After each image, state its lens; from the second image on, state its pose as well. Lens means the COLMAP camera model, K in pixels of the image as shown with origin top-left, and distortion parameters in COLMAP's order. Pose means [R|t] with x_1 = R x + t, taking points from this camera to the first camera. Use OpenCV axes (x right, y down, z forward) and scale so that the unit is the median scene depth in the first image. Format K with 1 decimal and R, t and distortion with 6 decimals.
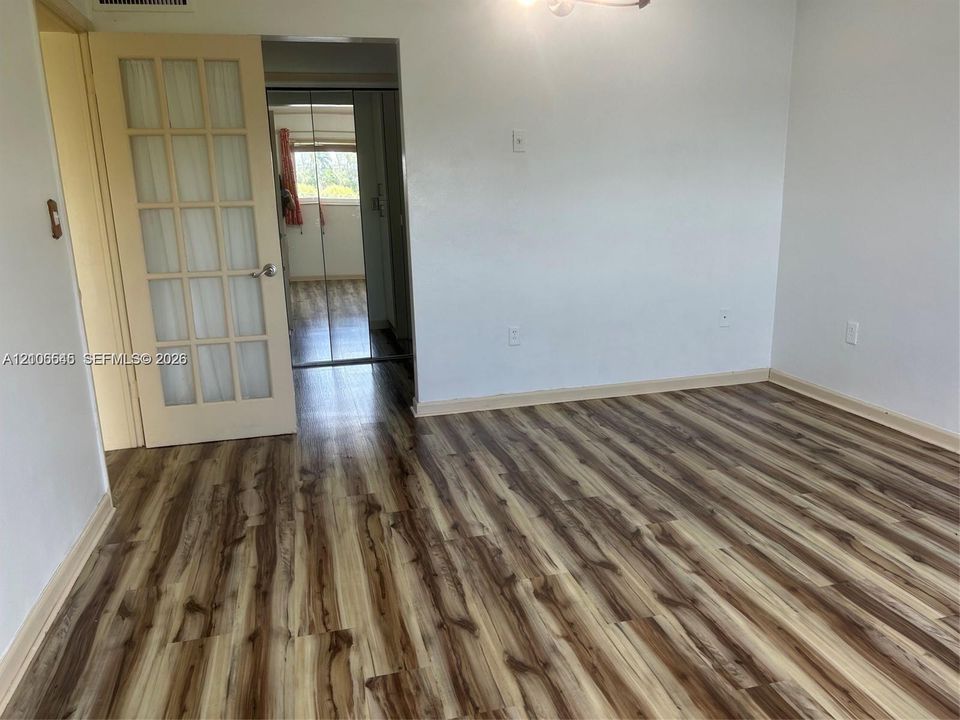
lens RADIAL K [[736.6, 0, 480.0], [0, 736.6, 343.5], [0, 0, 1]] dist [0.041146, -0.036502]
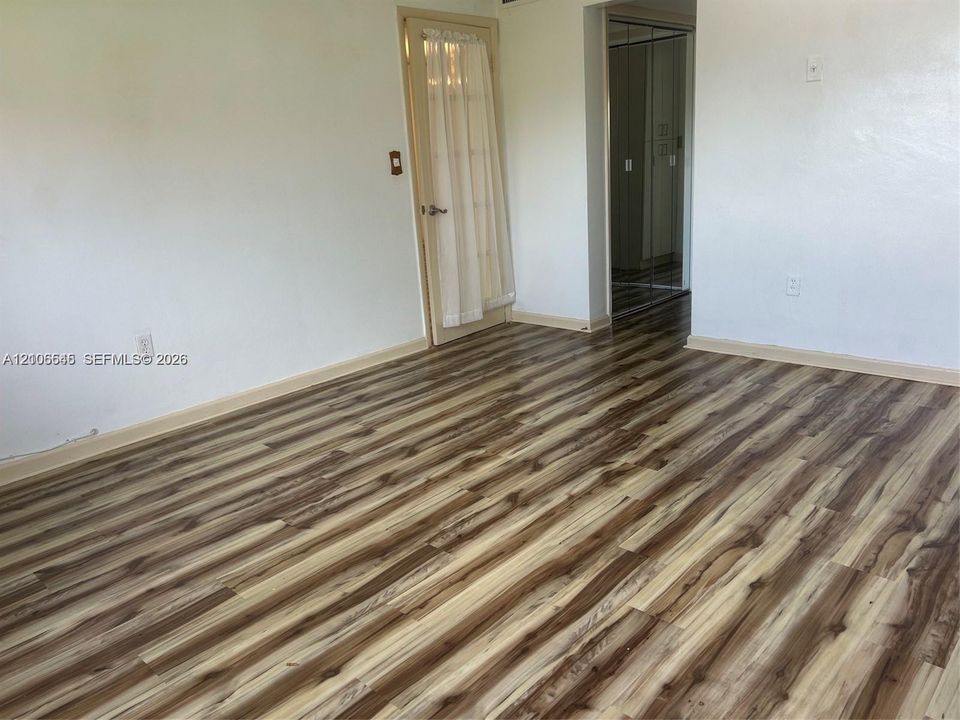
lens RADIAL K [[723.1, 0, 480.0], [0, 723.1, 360.0], [0, 0, 1]] dist [0.064235, -0.094550]
pose [[0.541463, 0.228080, -0.809195, 0.857090], [-0.126293, 0.973642, 0.189923, -0.063854], [0.831184, -0.000641, 0.555996, 0.233320]]
